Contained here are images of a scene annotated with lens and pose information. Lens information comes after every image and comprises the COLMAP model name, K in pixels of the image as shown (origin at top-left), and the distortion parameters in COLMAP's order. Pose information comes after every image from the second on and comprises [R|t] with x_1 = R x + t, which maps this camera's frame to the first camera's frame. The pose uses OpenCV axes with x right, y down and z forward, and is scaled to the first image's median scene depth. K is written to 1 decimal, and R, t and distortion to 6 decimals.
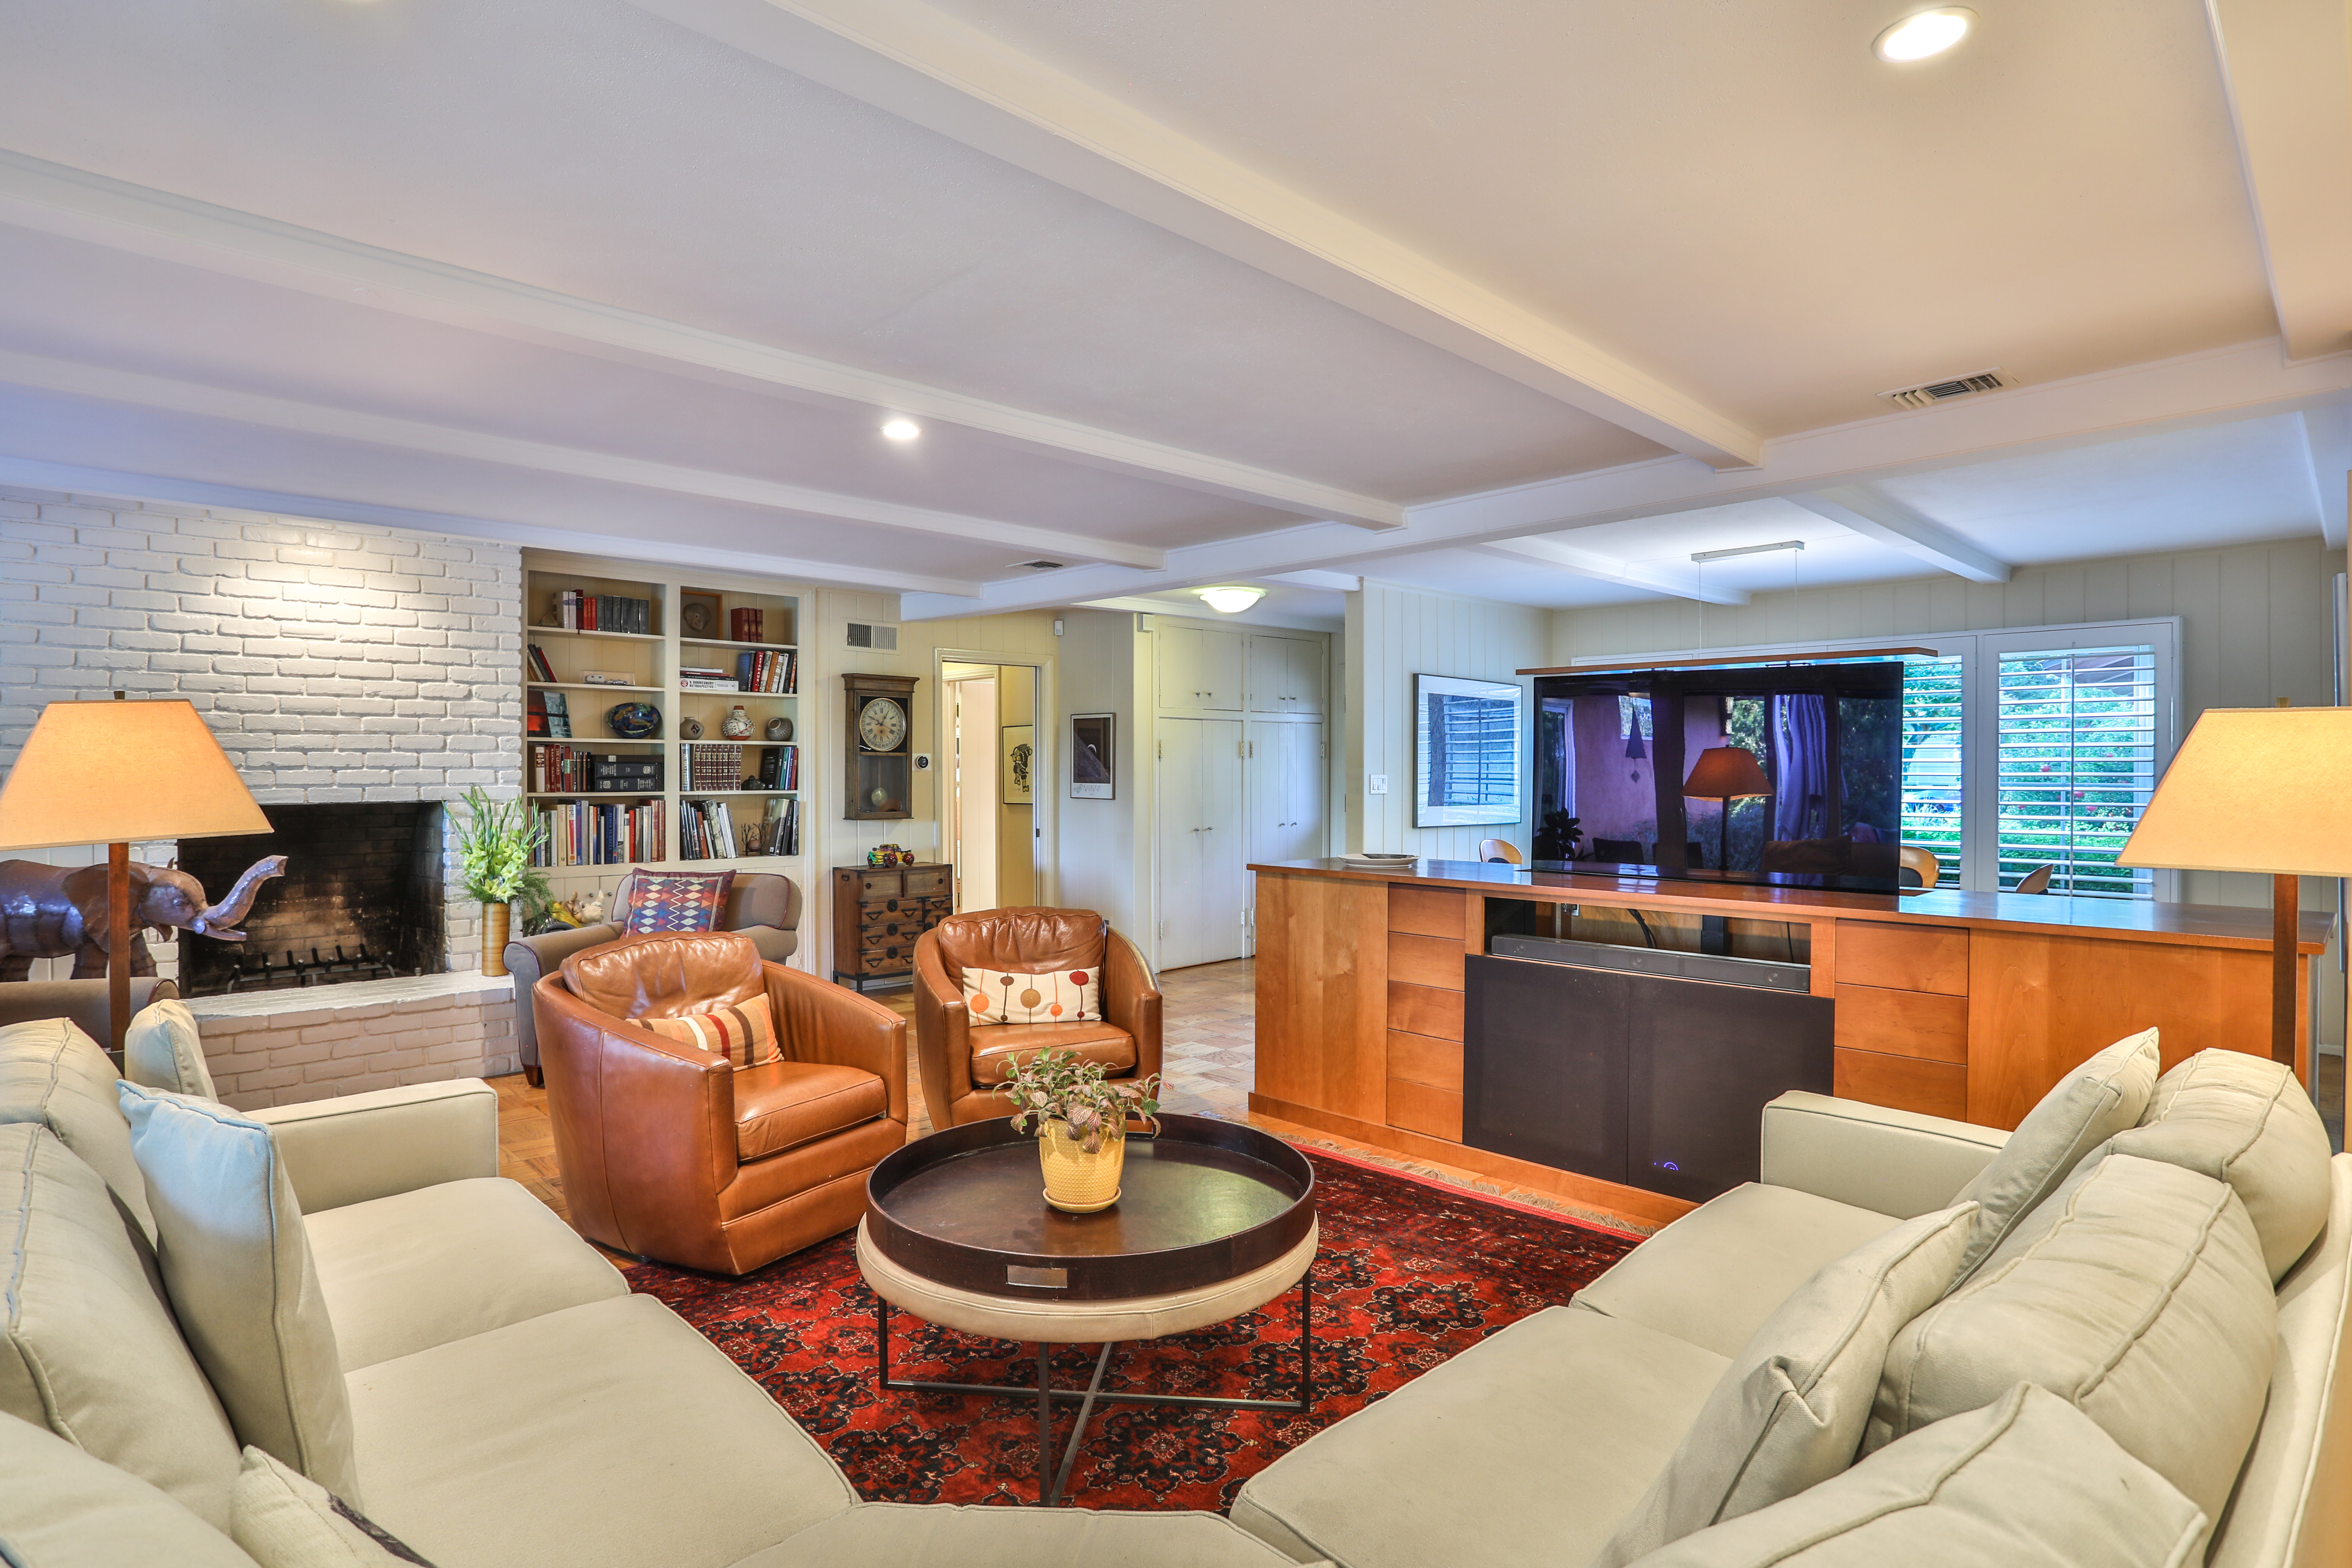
lens RADIAL K [[1206.3, 0, 1164.3], [0, 1206.3, 780.5], [0, 0, 1]] dist [-0.090130, 0.041817]
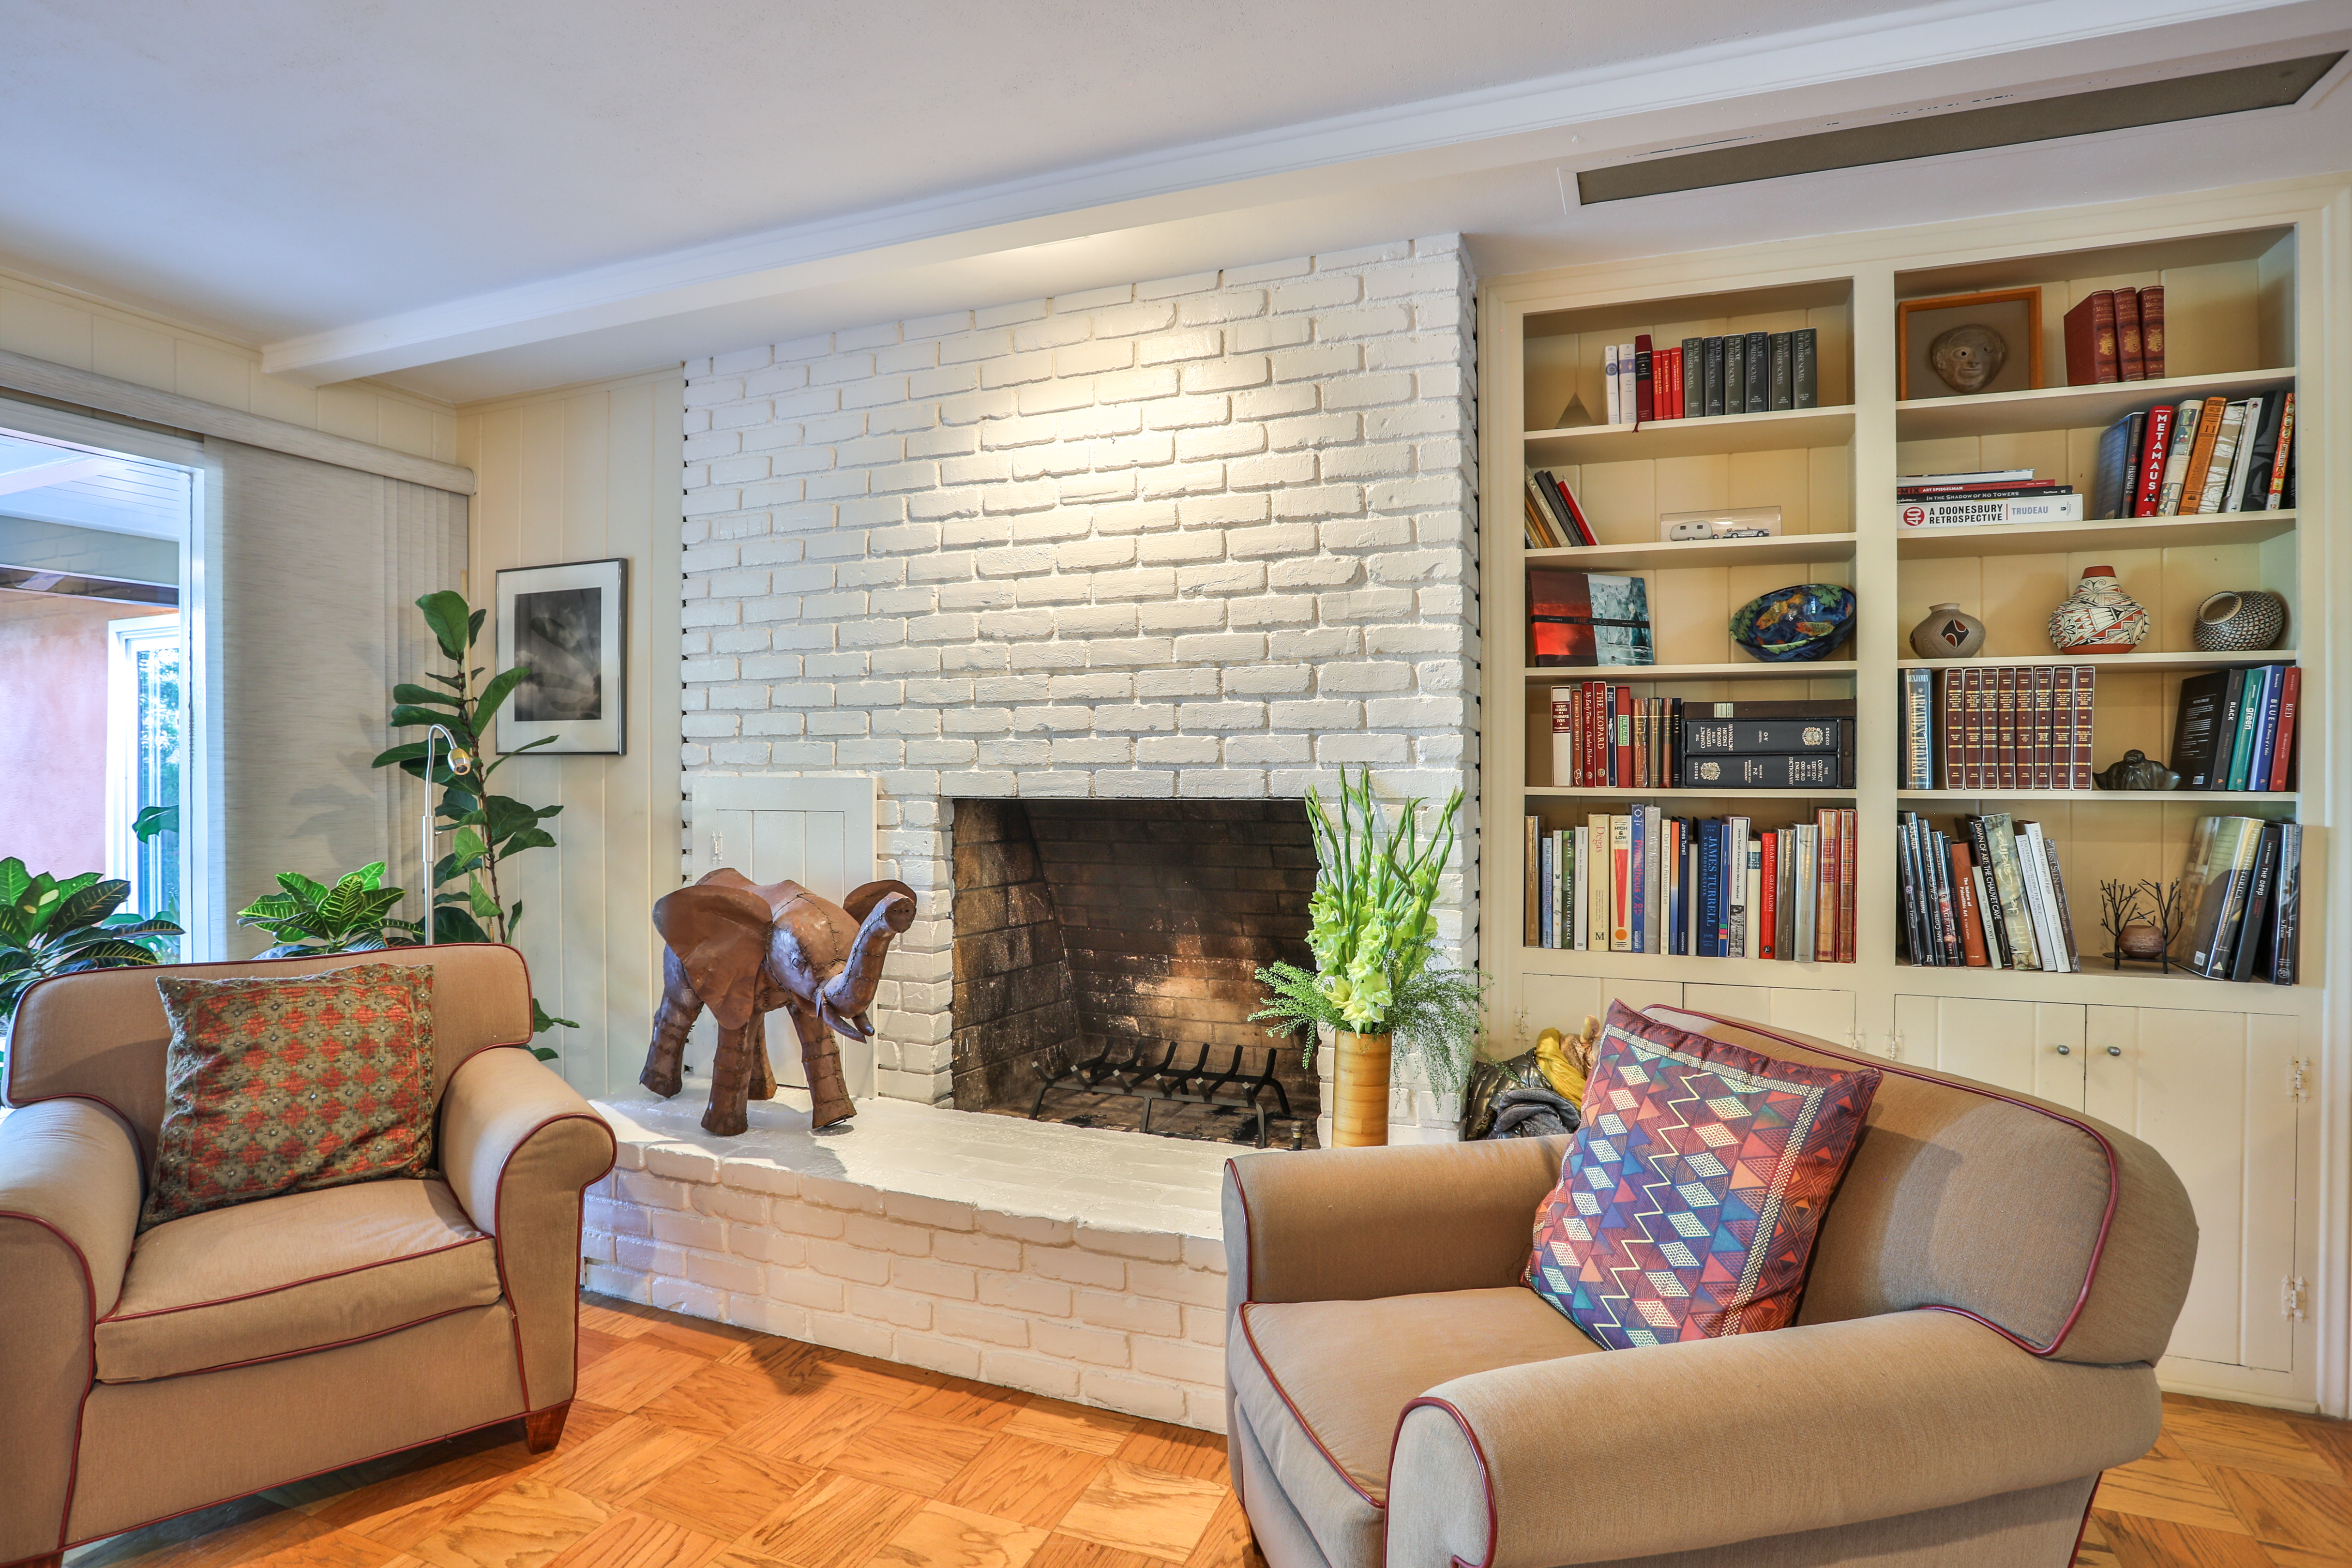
lens RADIAL K [[1206.3, 0, 1164.3], [0, 1206.3, 780.5], [0, 0, 1]] dist [-0.090130, 0.041817]
pose [[0.414371, 0.001714, -0.910107, -0.164810], [-0.011265, 0.999931, -0.003246, 0.010760], [0.910038, 0.011597, 0.414362, 0.656484]]
